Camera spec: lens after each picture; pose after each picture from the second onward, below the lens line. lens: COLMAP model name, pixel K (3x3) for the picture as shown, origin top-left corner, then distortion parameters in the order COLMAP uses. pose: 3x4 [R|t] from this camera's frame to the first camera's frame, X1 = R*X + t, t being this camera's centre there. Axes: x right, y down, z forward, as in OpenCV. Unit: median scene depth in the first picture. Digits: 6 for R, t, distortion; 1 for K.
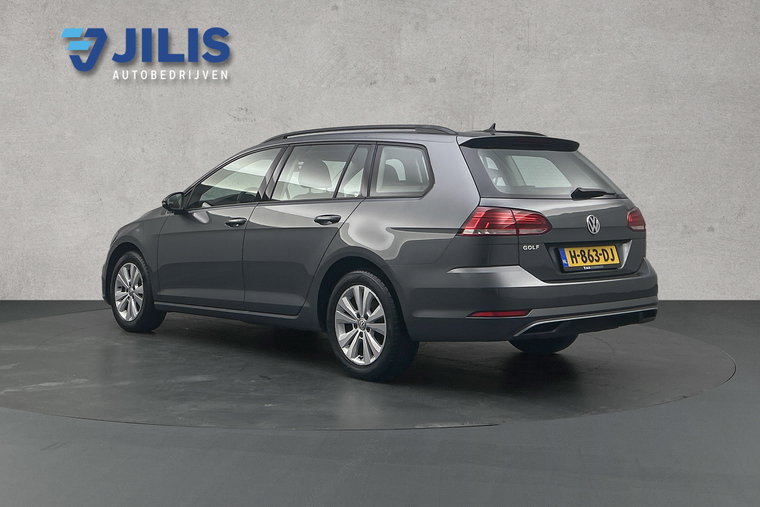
lens RADIAL K [[594.3, 0, 379.7], [0, 594.3, 254.4], [0, 0, 1]] dist [0.005308, 0.000127]
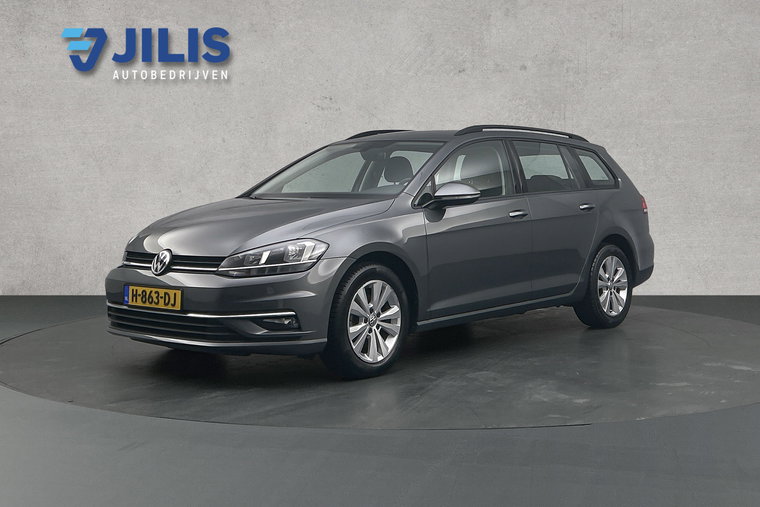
lens RADIAL K [[594.3, 0, 379.9], [0, 594.3, 252.7], [0, 0, 1]] dist [0.005308, 0.000127]
pose [[0.999999, 0.000112, 0.001260, -0.145210], [-0.000112, 1.000000, 0.000350, 0.007308], [-0.001260, -0.000350, 0.999999, 0.032532]]
